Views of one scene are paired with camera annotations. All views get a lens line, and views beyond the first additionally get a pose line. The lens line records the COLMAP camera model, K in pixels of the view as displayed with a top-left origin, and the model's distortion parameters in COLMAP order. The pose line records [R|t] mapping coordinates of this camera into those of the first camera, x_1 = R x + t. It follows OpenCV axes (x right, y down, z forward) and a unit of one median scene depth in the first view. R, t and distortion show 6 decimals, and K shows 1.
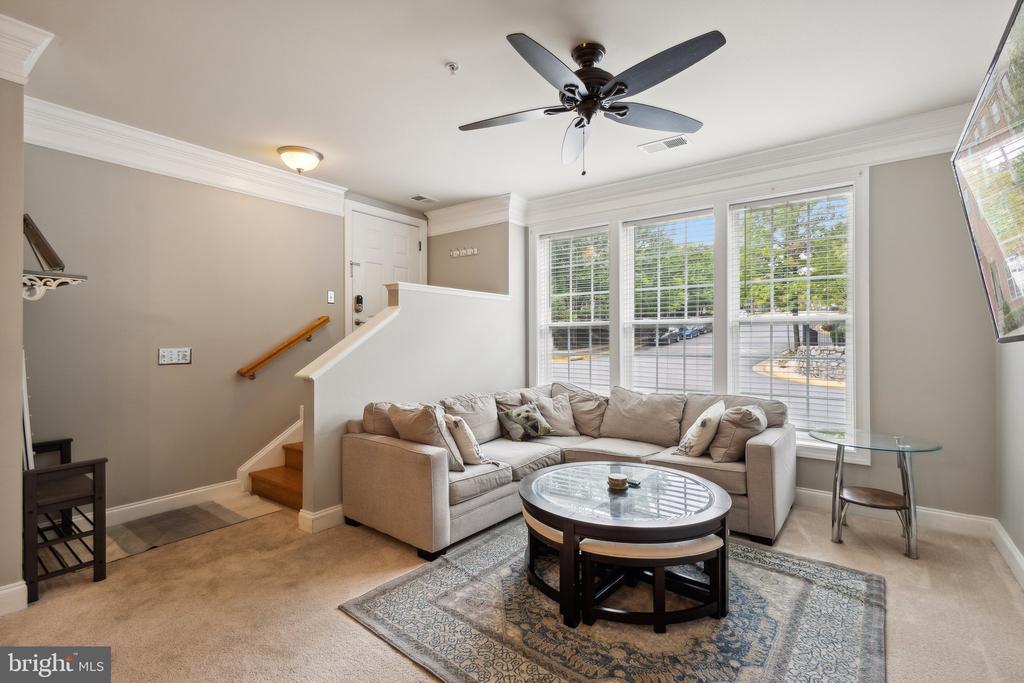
lens RADIAL K [[475.9, 0, 510.0], [0, 475.9, 340.5], [0, 0, 1]] dist [0.011430, -0.002460]
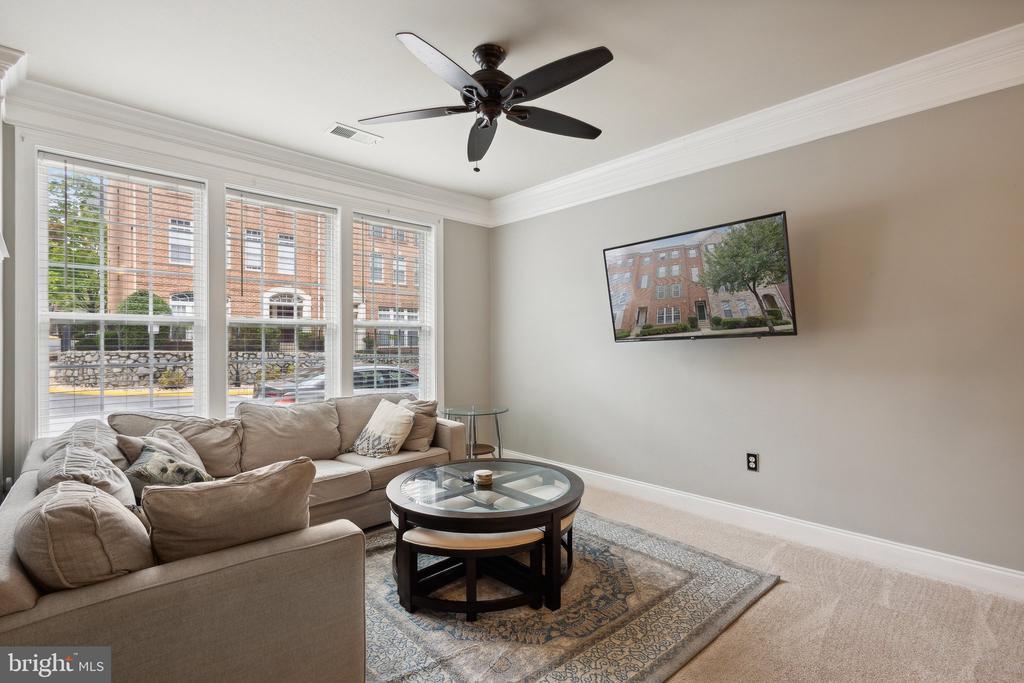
lens RADIAL K [[475.9, 0, 511.9], [0, 475.9, 341.6], [0, 0, 1]] dist [0.011430, -0.002460]
pose [[0.166314, 0.000601, 0.986073, -0.503252], [0.005880, 0.999981, -0.001601, 0.001421], [-0.986055, 0.006064, 0.166308, 0.489356]]
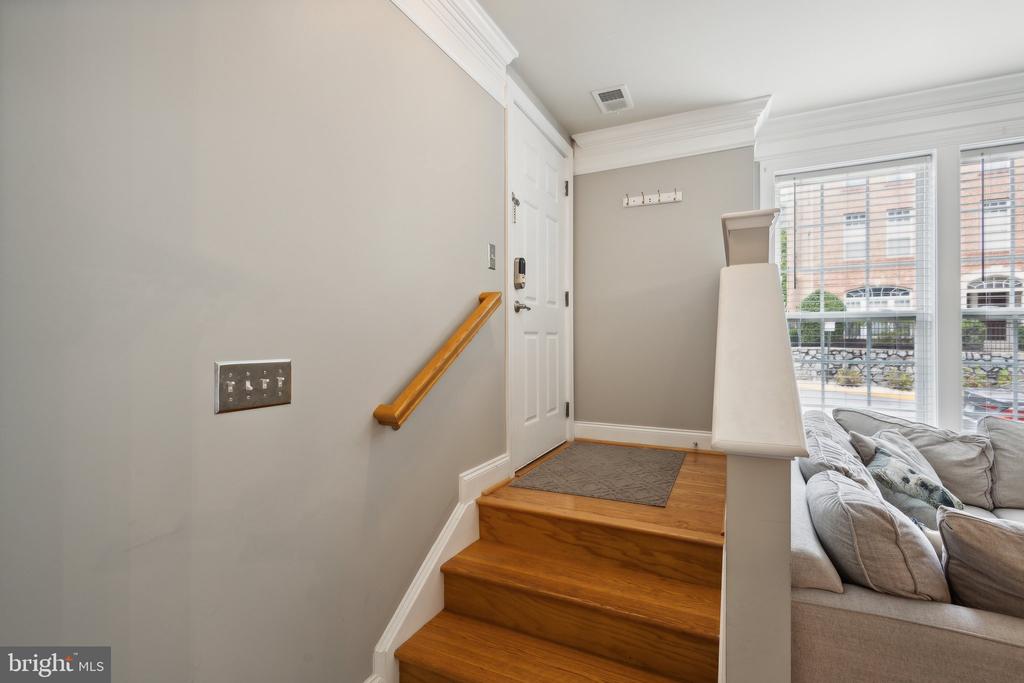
lens RADIAL K [[475.9, 0, 509.4], [0, 475.9, 341.3], [0, 0, 1]] dist [0.011430, -0.002460]
pose [[0.983359, 0.000182, 0.181672, -0.526181], [-0.000123, 1.000000, -0.000335, 0.001635], [-0.181672, 0.000307, 0.983359, 0.566337]]
